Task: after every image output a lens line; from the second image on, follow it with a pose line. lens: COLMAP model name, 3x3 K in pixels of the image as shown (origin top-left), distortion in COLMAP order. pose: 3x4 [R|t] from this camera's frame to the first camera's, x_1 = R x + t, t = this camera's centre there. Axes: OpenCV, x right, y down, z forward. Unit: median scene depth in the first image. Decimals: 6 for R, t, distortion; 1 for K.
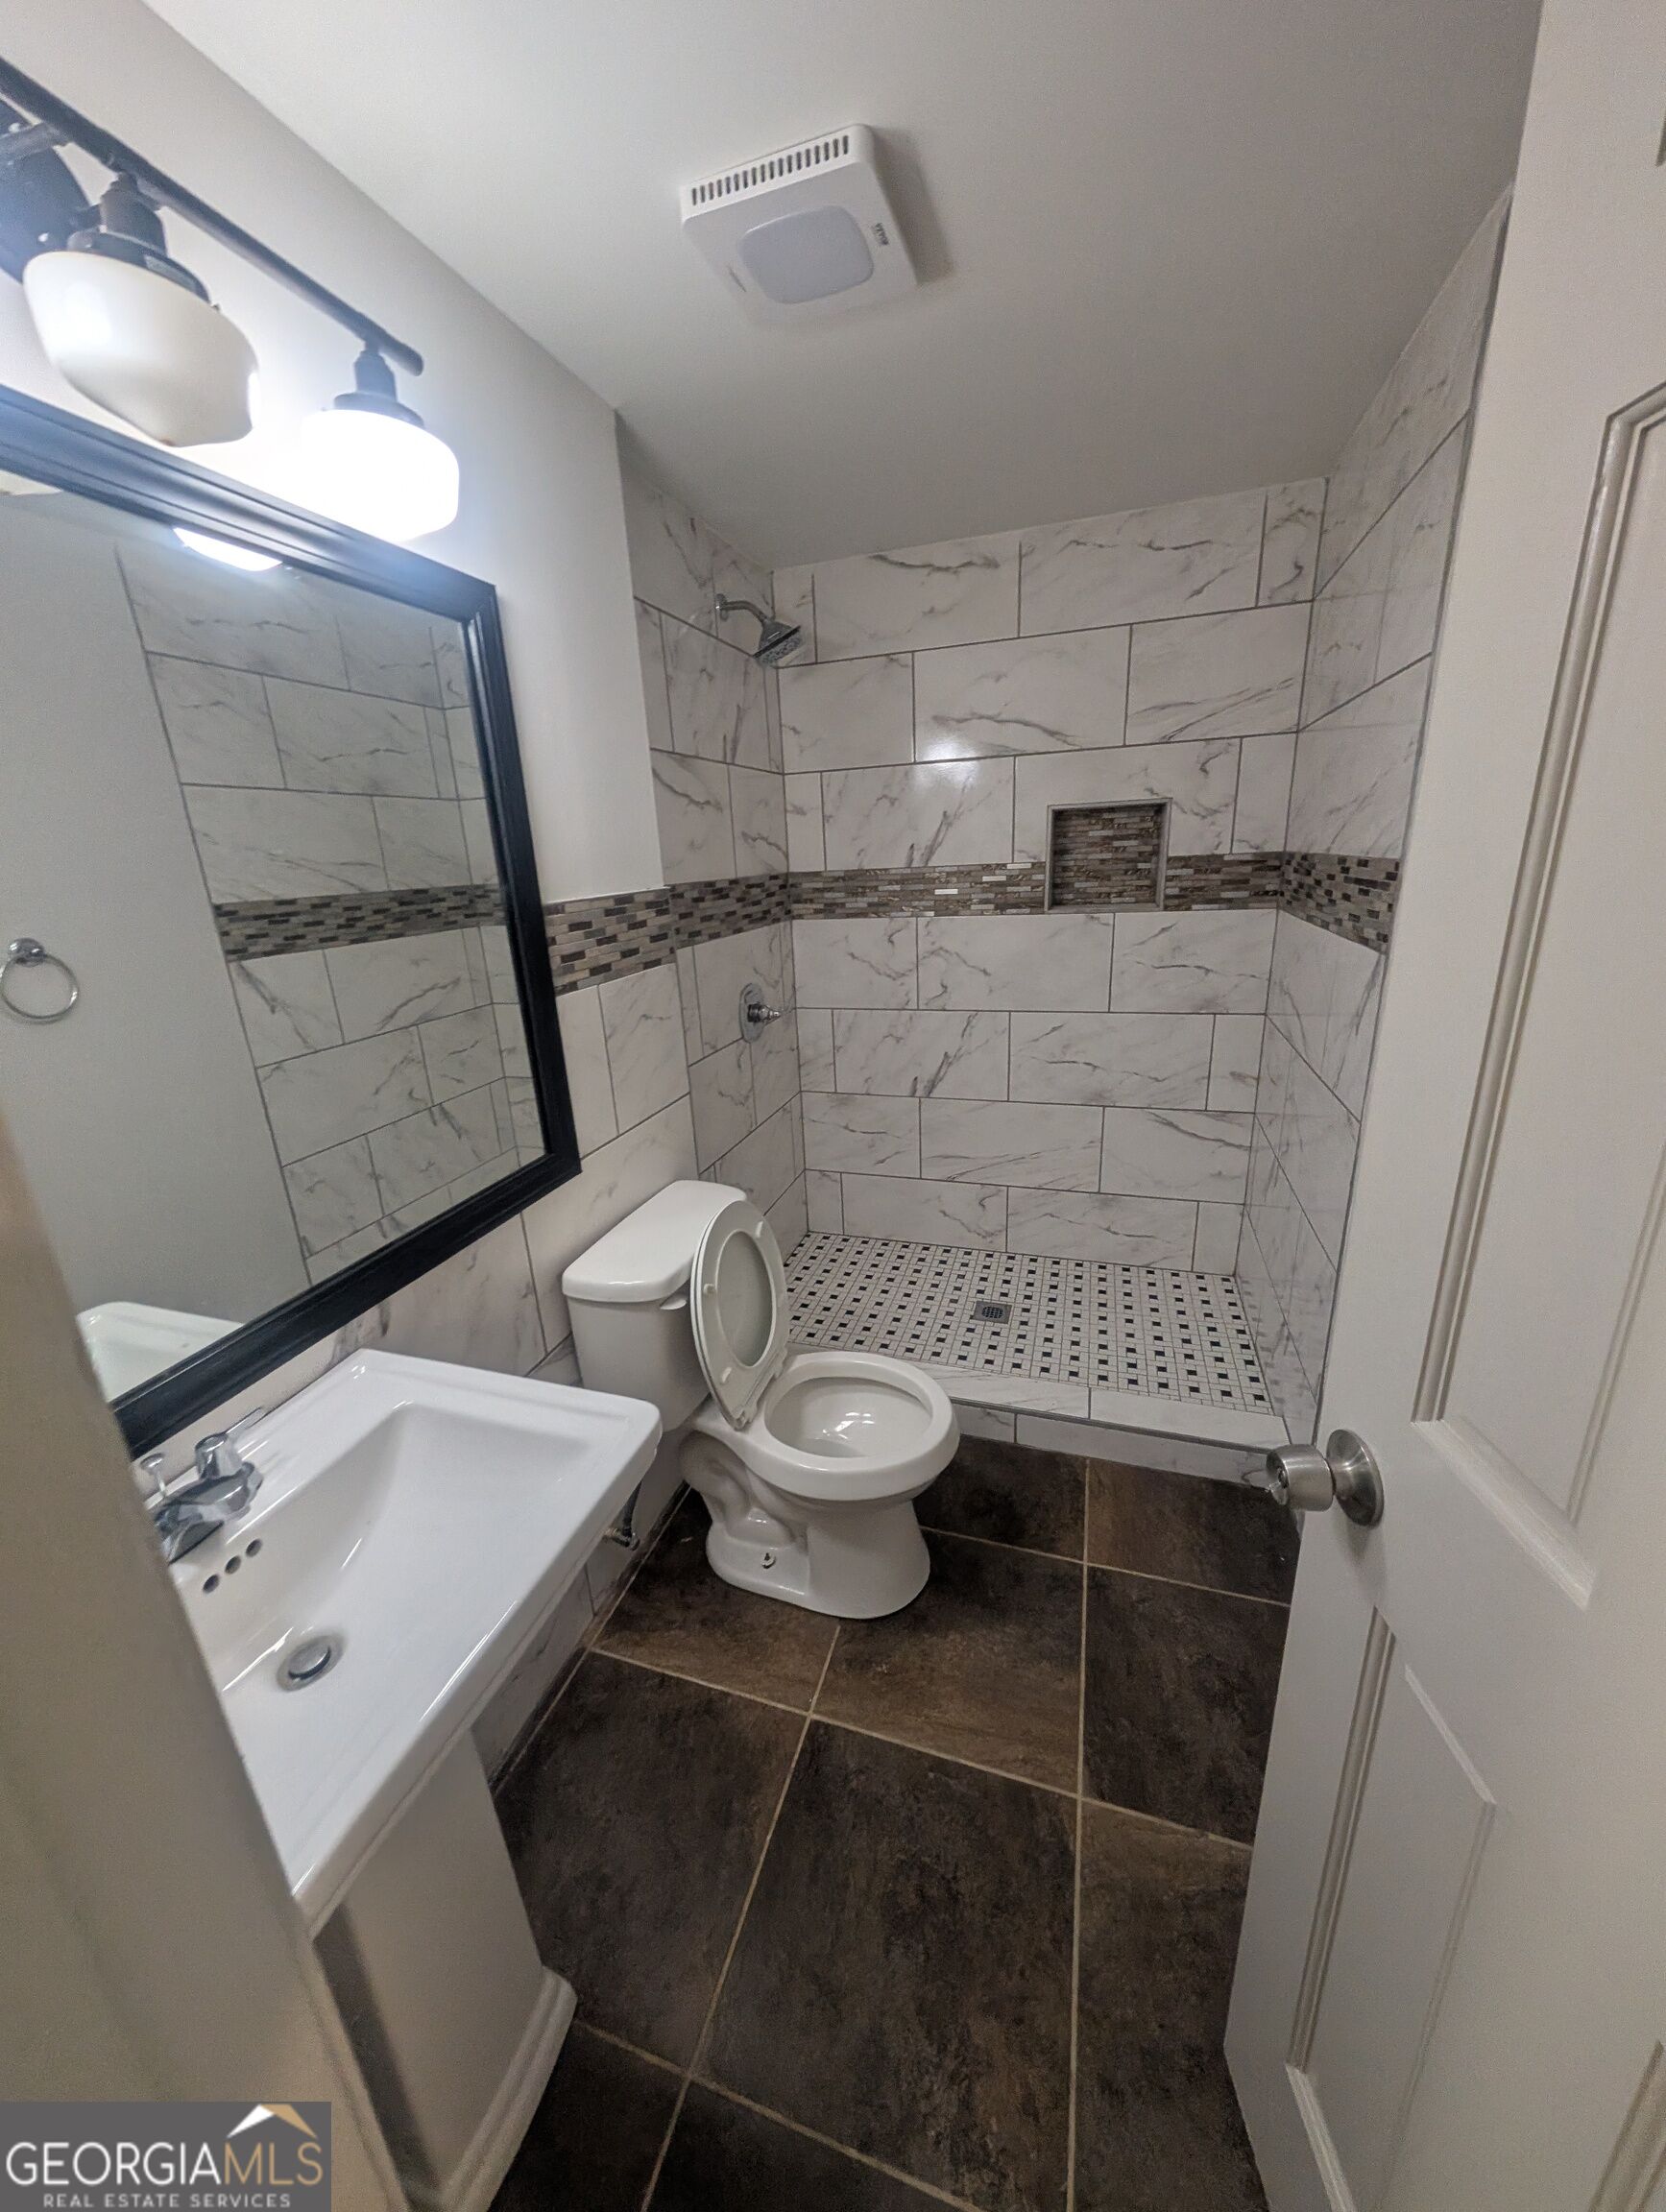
lens RADIAL K [[799.1, 0, 831.5], [0, 799.1, 1104.0], [0, 0, 1]] dist [-0.000925, 0.000521]
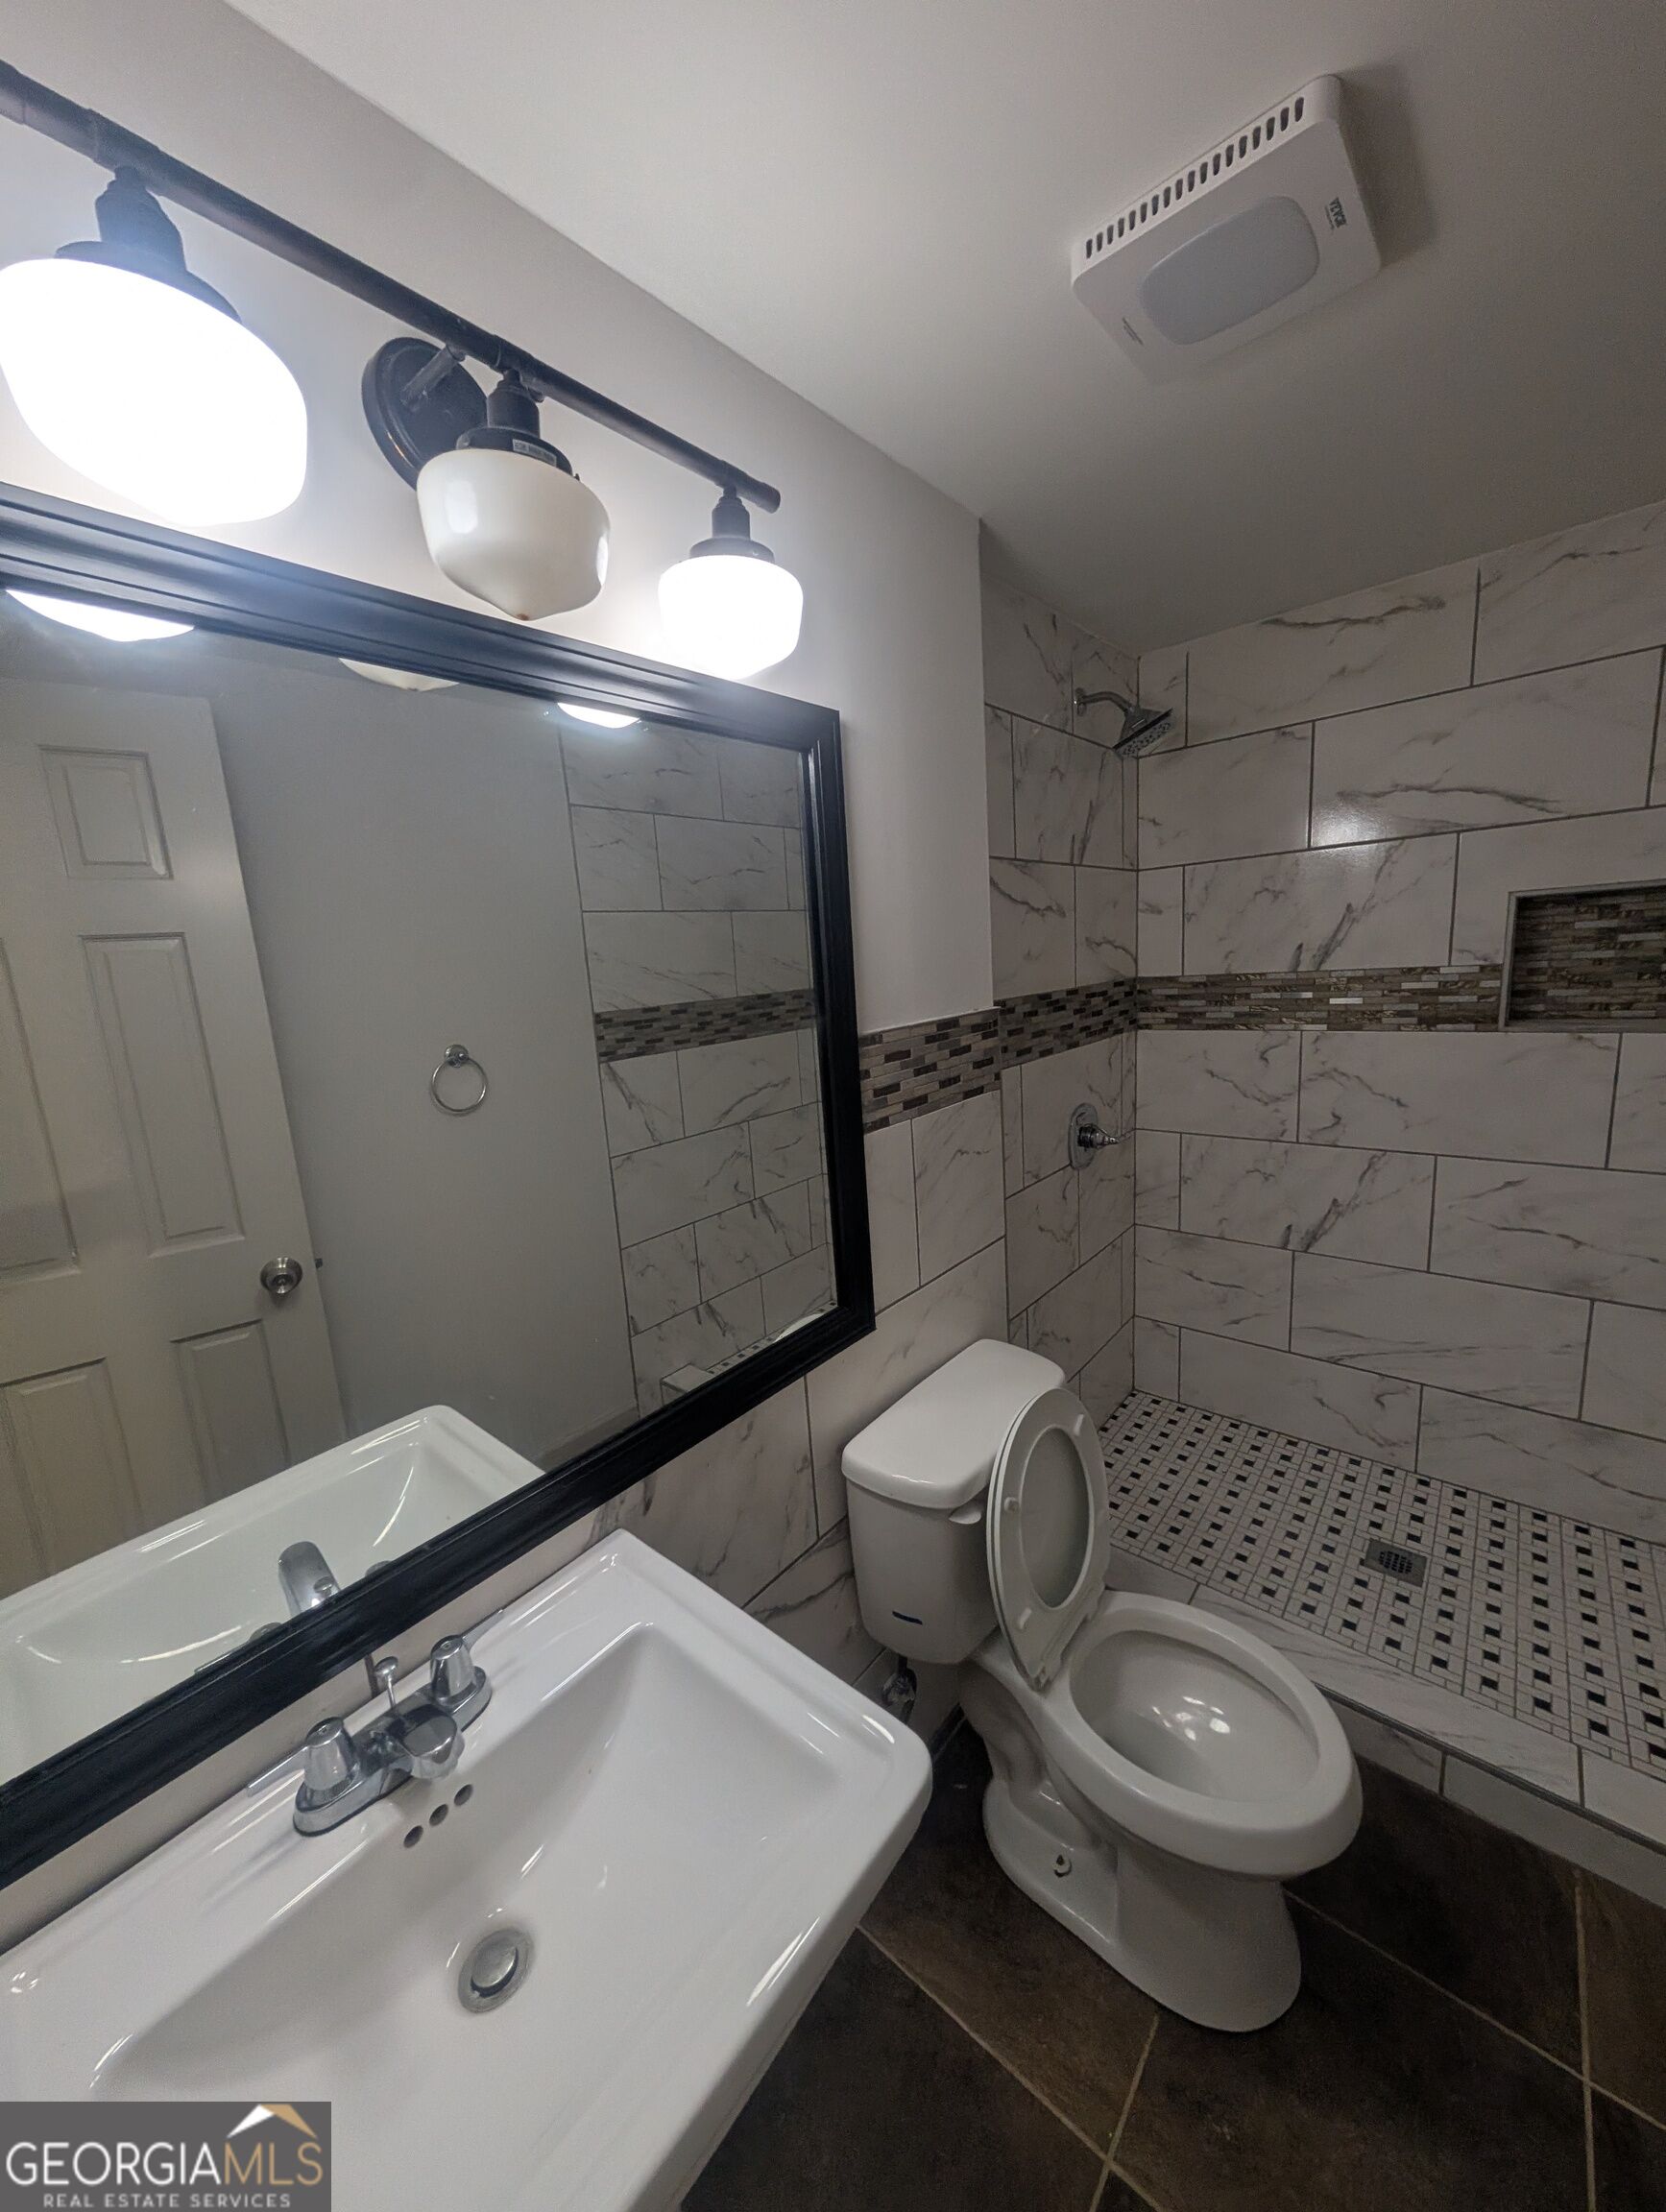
lens RADIAL K [[799.1, 0, 833.0], [0, 799.1, 1102.4], [0, 0, 1]] dist [-0.000925, 0.000521]
pose [[0.922034, 0.054596, -0.383239, -0.023219], [-0.093465, 0.992112, -0.083532, -0.065261], [0.375655, 0.112839, 0.919864, 0.106447]]
